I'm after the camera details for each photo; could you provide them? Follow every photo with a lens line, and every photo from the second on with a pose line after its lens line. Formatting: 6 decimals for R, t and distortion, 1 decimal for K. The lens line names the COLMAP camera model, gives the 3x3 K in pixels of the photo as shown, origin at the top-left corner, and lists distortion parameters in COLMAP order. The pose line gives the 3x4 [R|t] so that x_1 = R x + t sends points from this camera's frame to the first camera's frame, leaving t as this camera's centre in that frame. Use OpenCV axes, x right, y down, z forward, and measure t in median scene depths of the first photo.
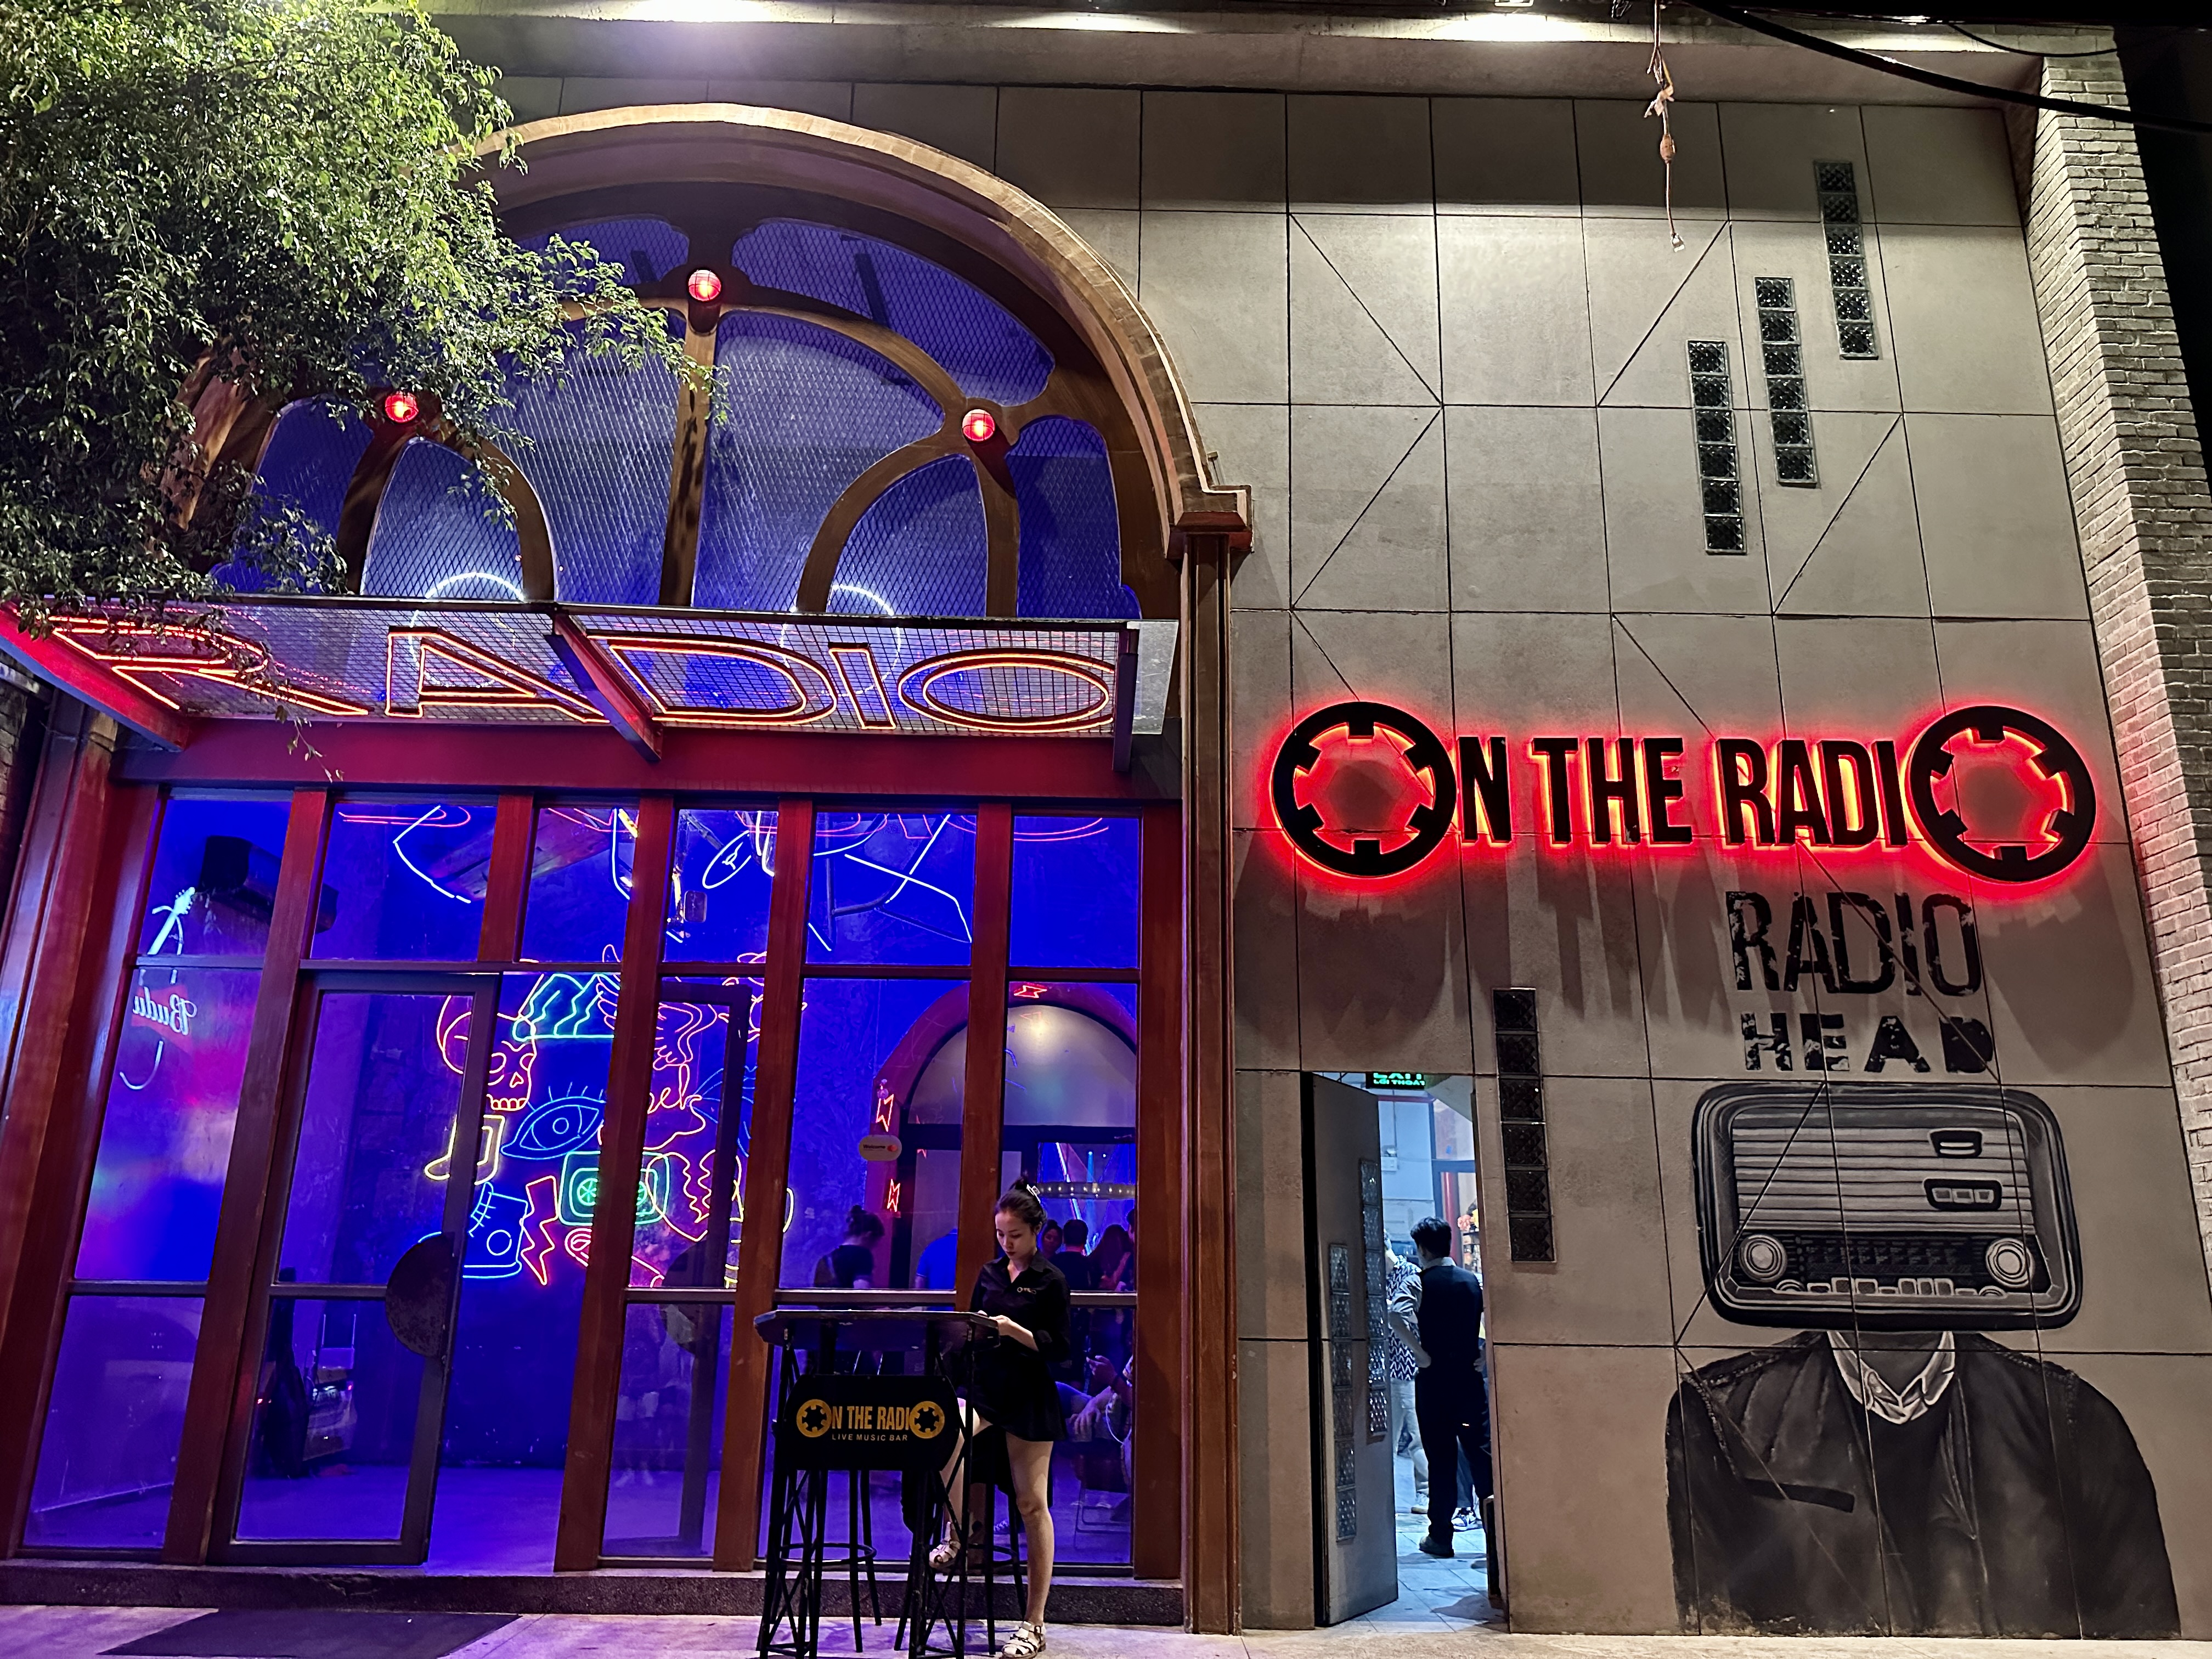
lens RADIAL K [[1533.5, 0, 1112.1], [0, 1533.5, 826.3], [0, 0, 1]] dist [0.101563, -0.165855]
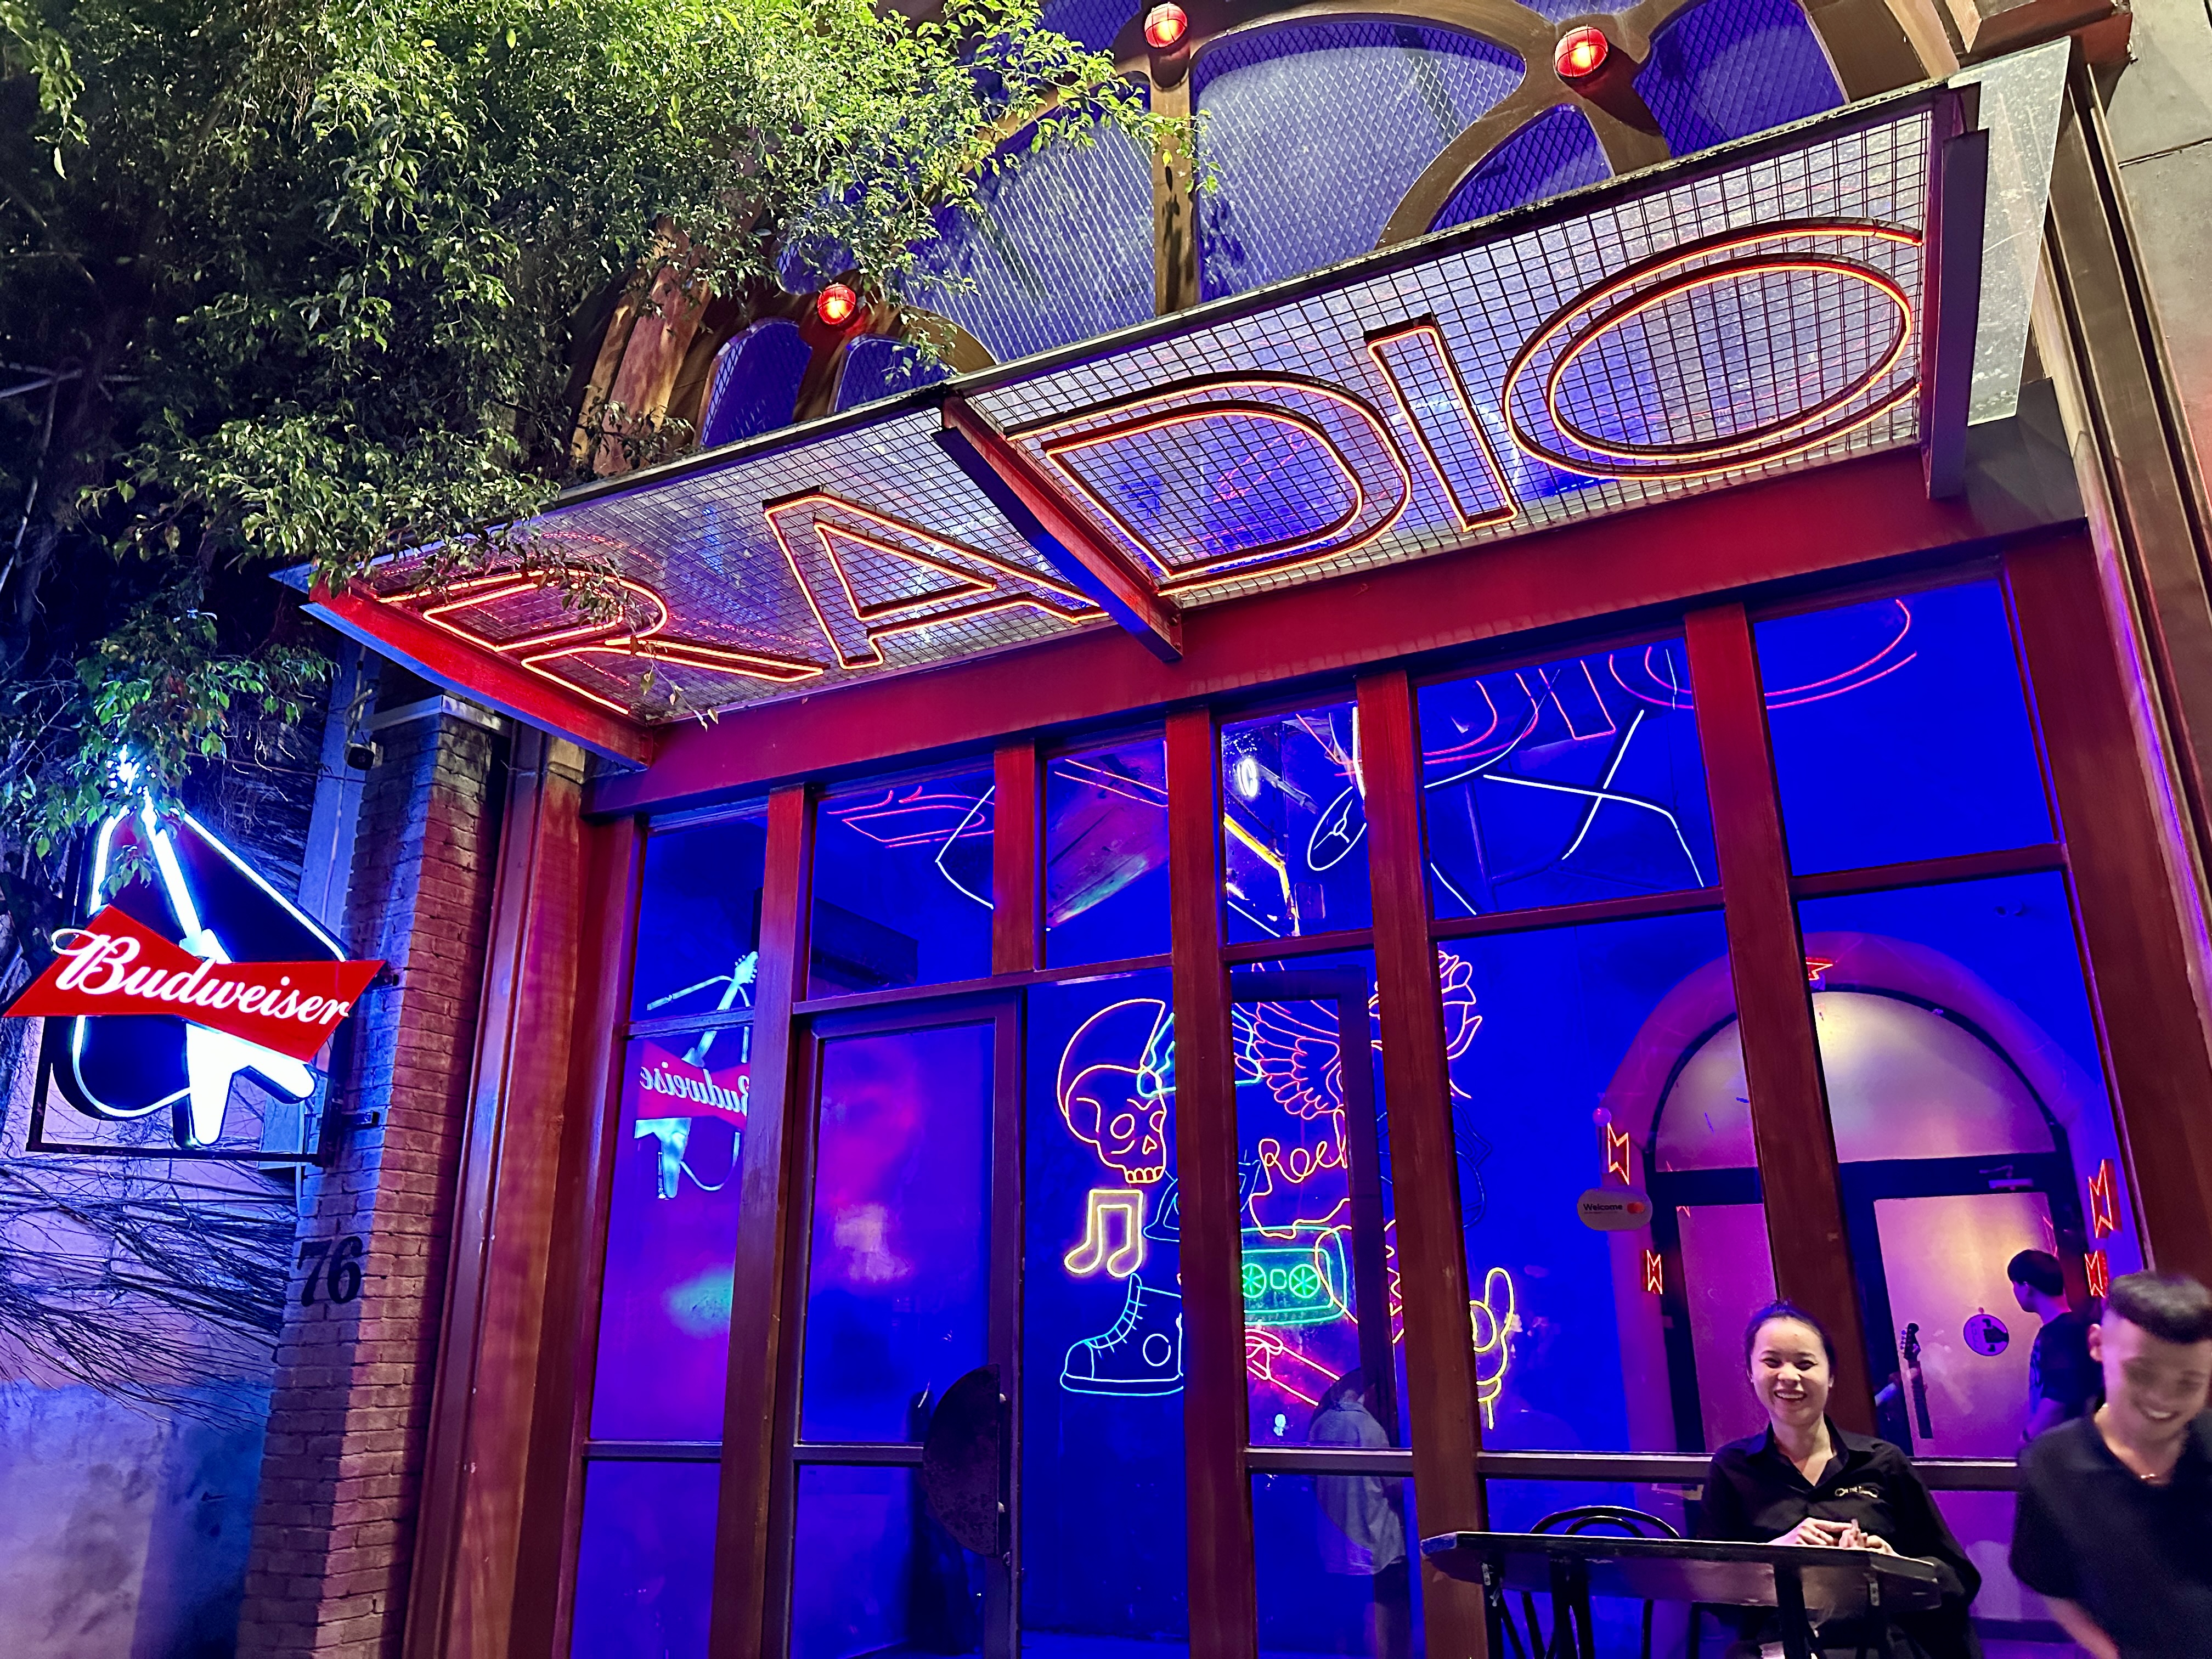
lens RADIAL K [[1533.5, 0, 1112.1], [0, 1533.5, 826.3], [0, 0, 1]] dist [0.101563, -0.165855]
pose [[0.894155, -0.164176, -0.416572, -0.048514], [0.148671, 0.986431, -0.069649, 0.074322], [0.422355, 0.000345, 0.906431, 0.369213]]
